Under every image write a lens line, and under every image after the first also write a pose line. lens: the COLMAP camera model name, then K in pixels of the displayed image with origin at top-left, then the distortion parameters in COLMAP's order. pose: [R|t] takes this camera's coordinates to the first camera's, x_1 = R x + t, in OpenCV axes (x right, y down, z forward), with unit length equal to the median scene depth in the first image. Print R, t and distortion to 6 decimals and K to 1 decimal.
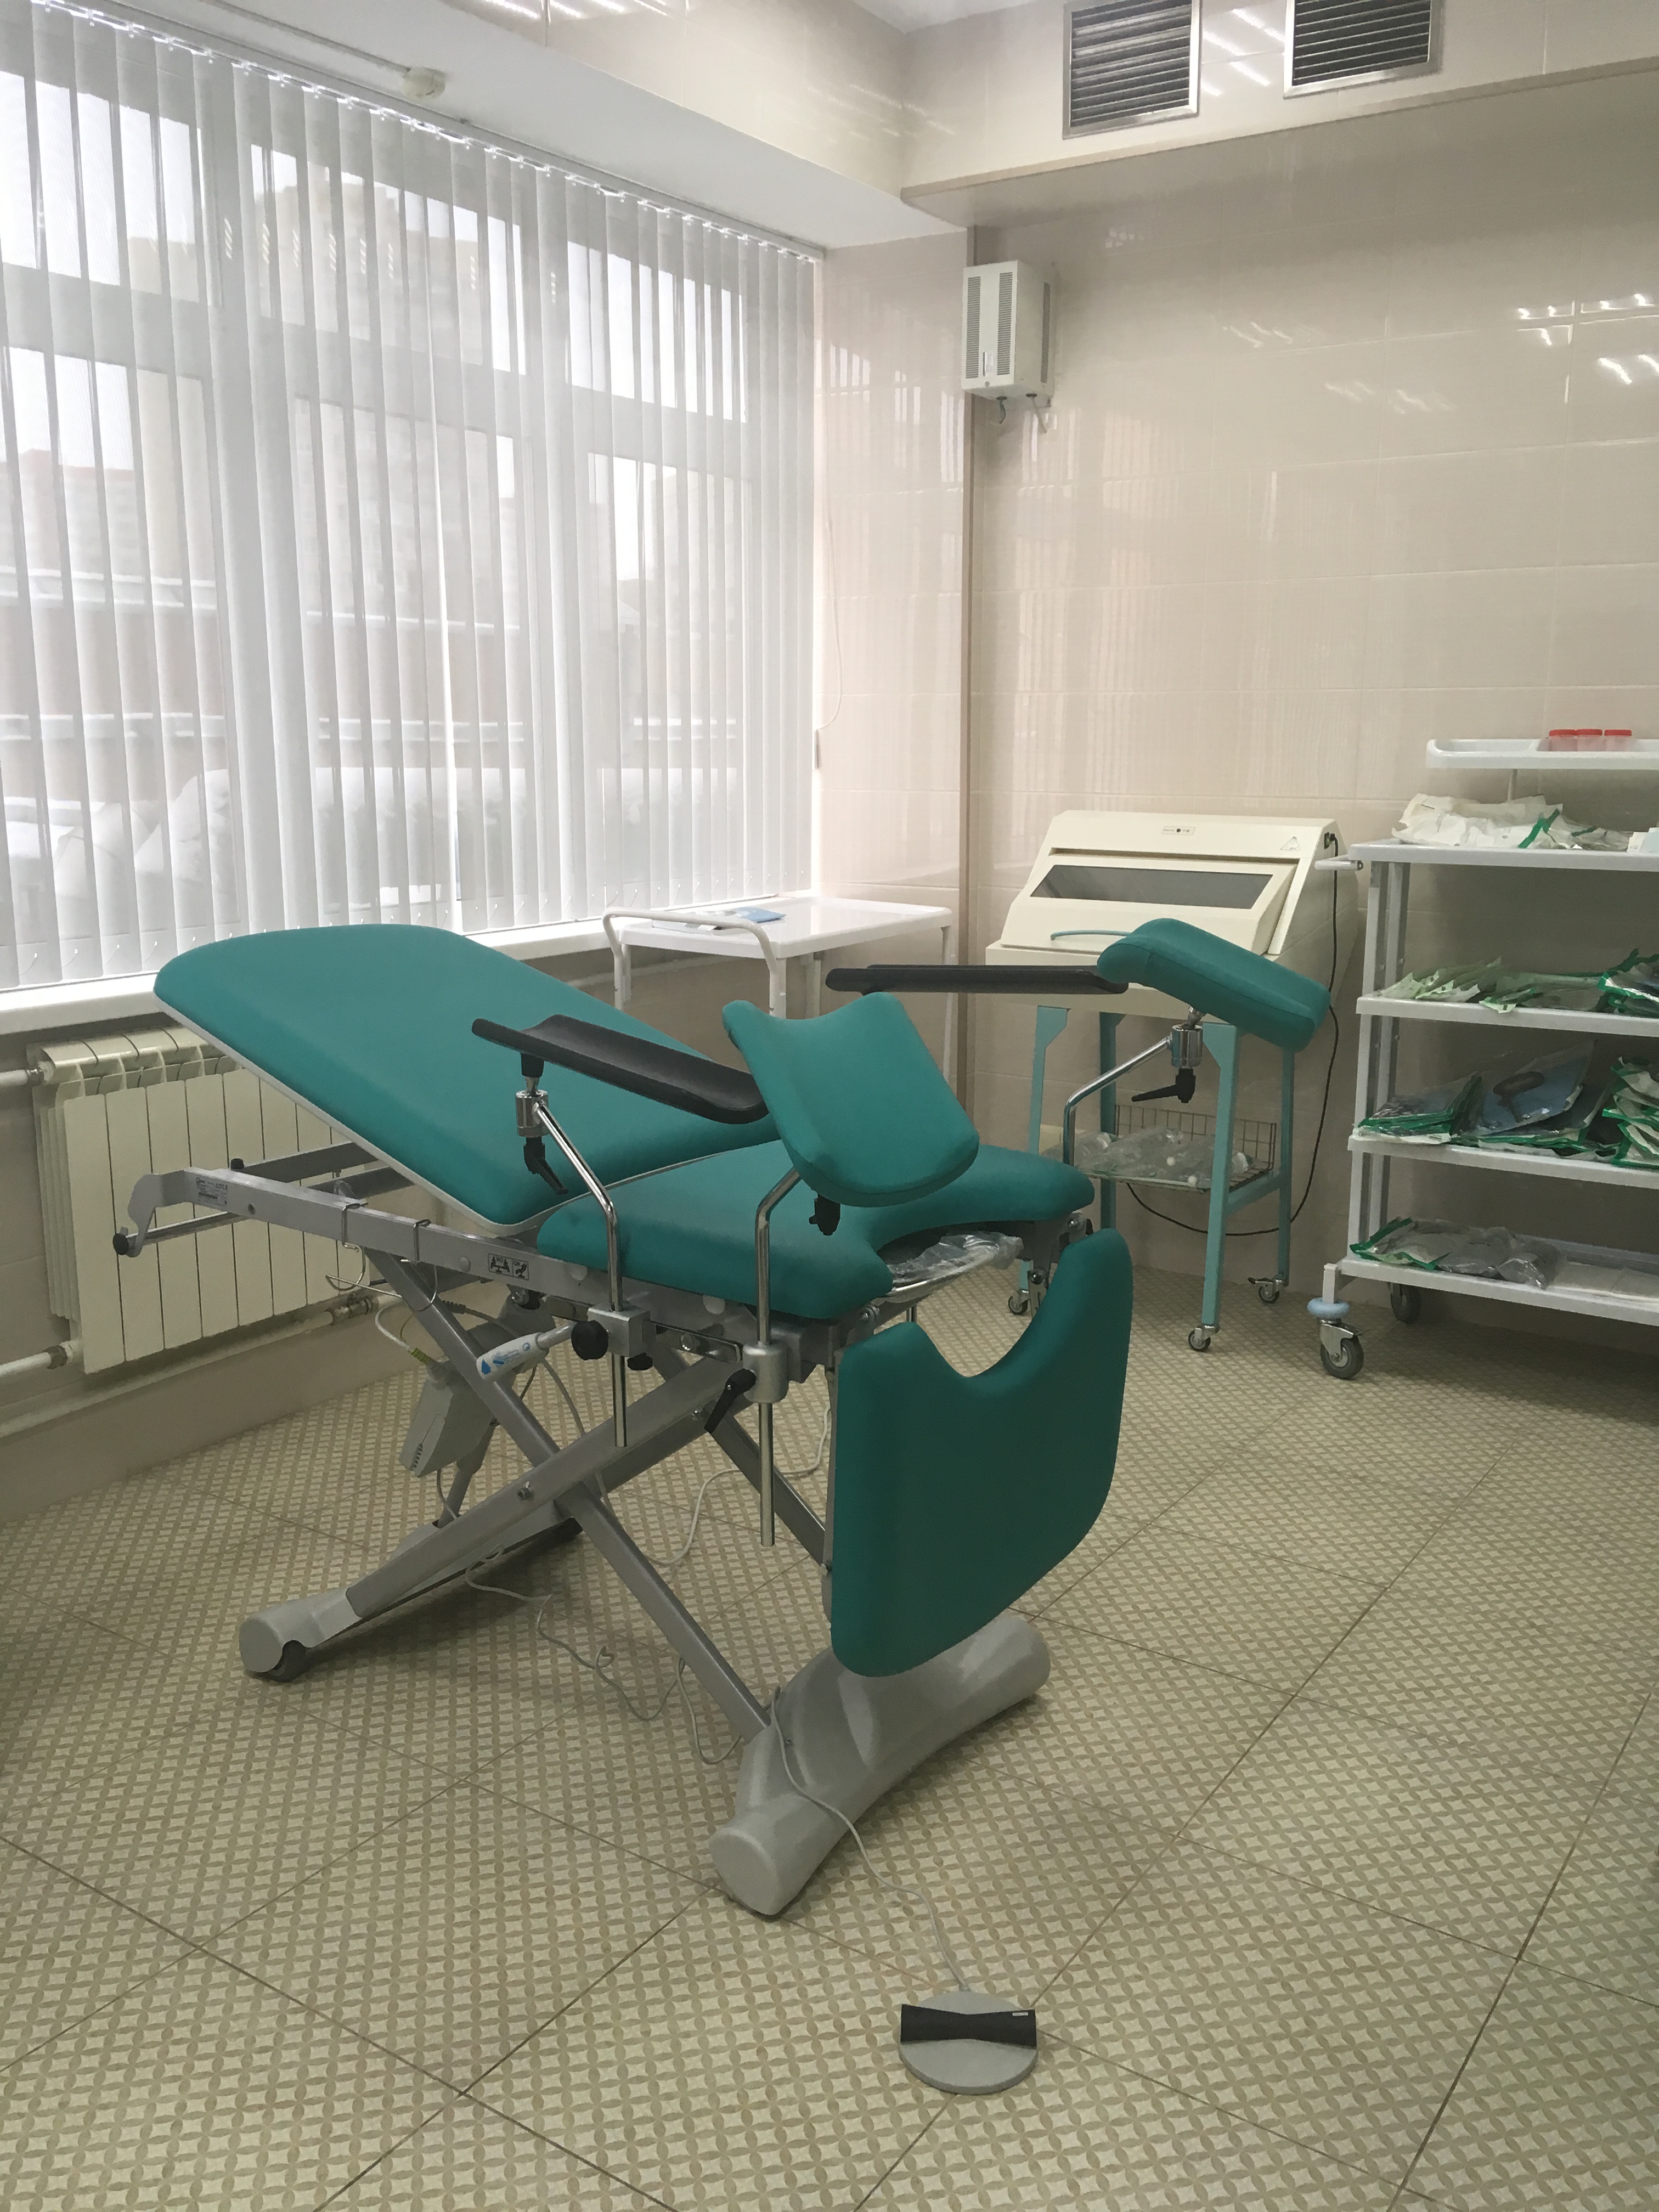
lens RADIAL K [[1888.7, 0, 815.6], [0, 1888.7, 1099.0], [0, 0, 1]] dist [0.118883, -0.196142]
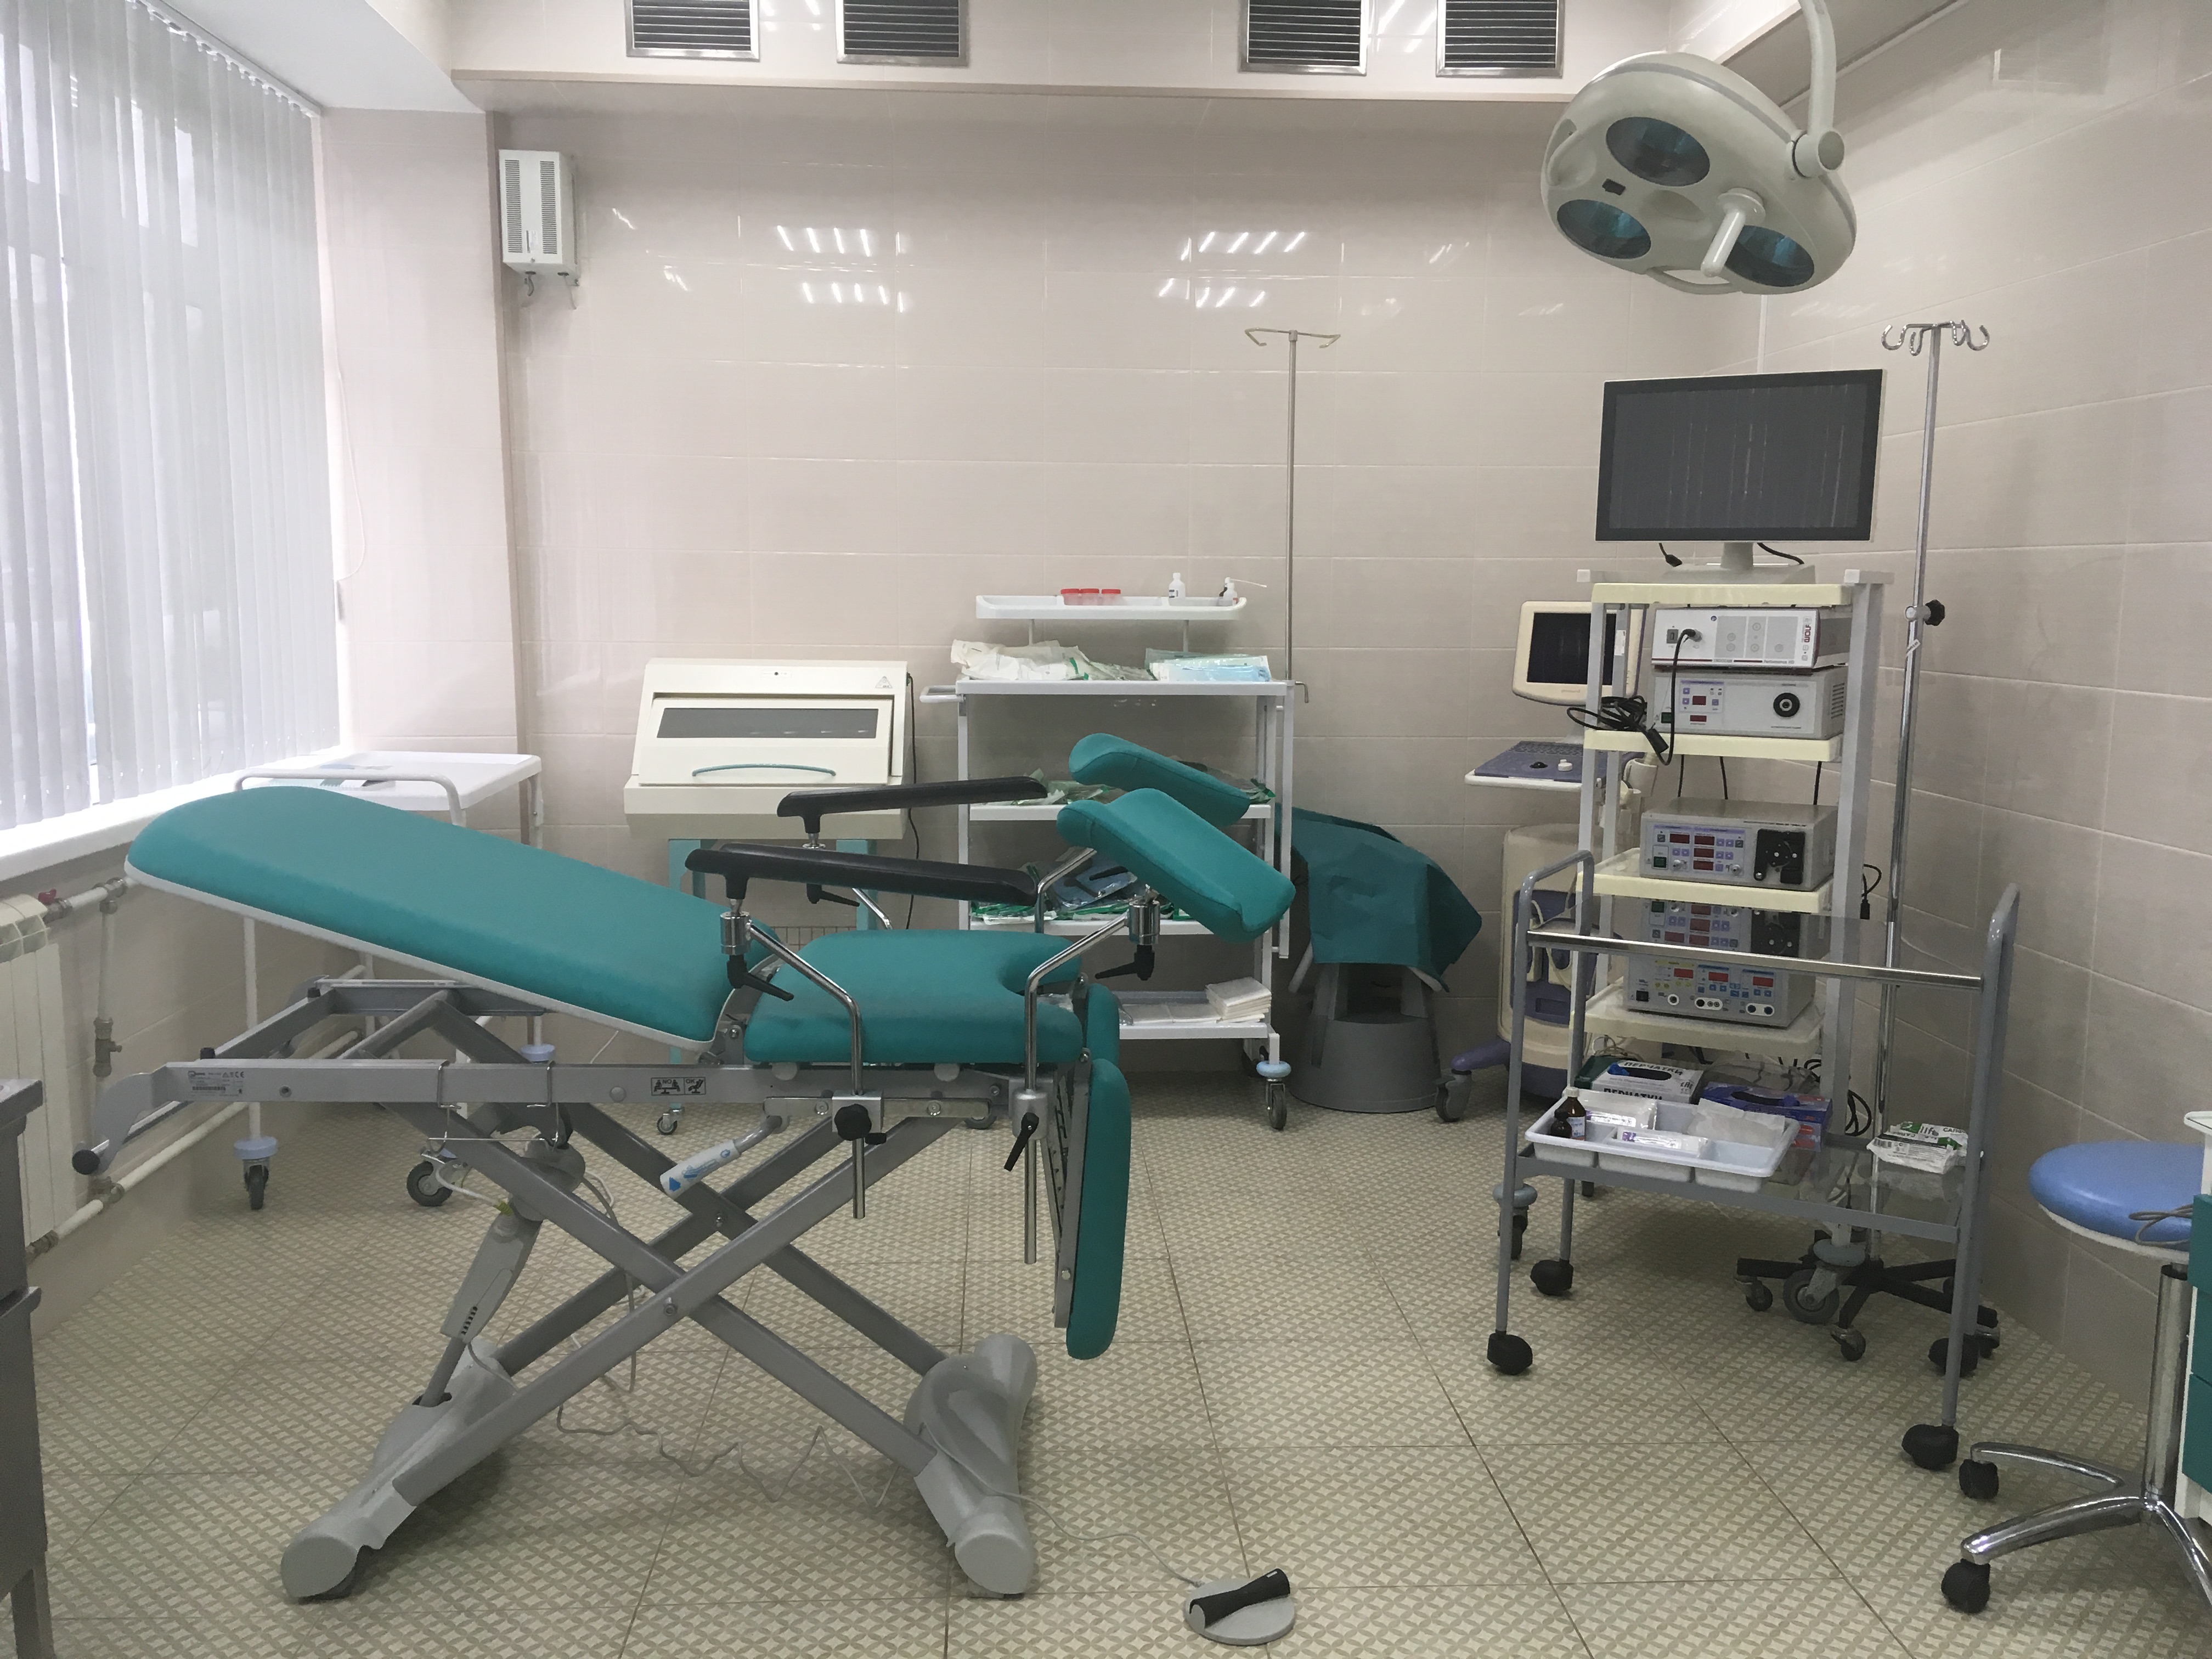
lens RADIAL K [[1877.1, 0, 1131.7], [0, 1877.1, 825.2], [0, 0, 1]] dist [0.058574, -0.082952]
pose [[0.785801, -0.074596, 0.613965, -0.503578], [0.114731, 0.993051, -0.026187, 0.000668], [-0.607745, 0.091019, 0.788899, 0.009586]]
